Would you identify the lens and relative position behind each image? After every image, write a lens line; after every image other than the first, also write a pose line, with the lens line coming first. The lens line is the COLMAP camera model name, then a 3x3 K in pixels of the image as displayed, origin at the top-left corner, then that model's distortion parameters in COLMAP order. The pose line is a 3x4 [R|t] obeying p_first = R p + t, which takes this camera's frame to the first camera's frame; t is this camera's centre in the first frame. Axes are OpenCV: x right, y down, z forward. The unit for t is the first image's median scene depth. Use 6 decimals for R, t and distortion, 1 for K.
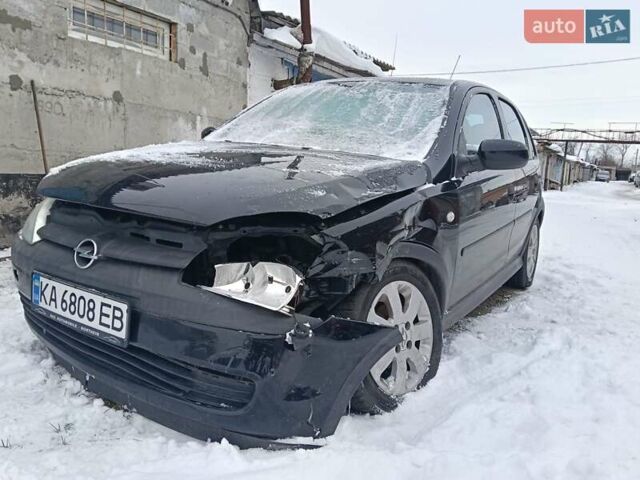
lens RADIAL K [[513.8, 0, 320.0], [0, 513.8, 240.0], [0, 0, 1]] dist [0.067371, -0.128791]
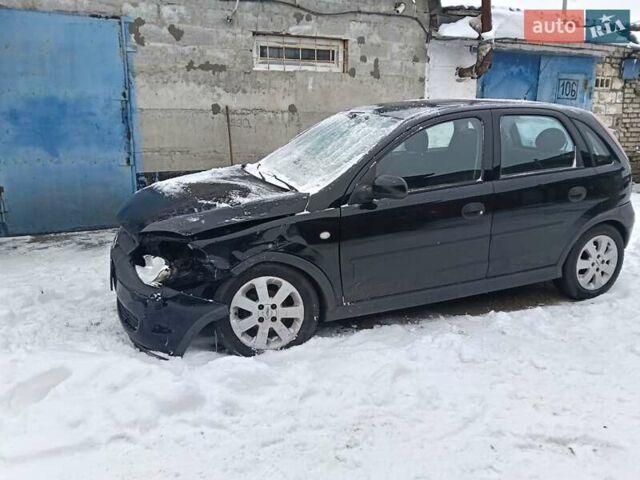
lens RADIAL K [[513.8, 0, 320.0], [0, 513.8, 240.0], [0, 0, 1]] dist [0.067371, -0.128791]
pose [[0.816569, 0.098054, -0.568860, 0.437976], [-0.052499, 0.993998, 0.095975, -0.070010], [0.574856, -0.048506, 0.816815, -0.054160]]
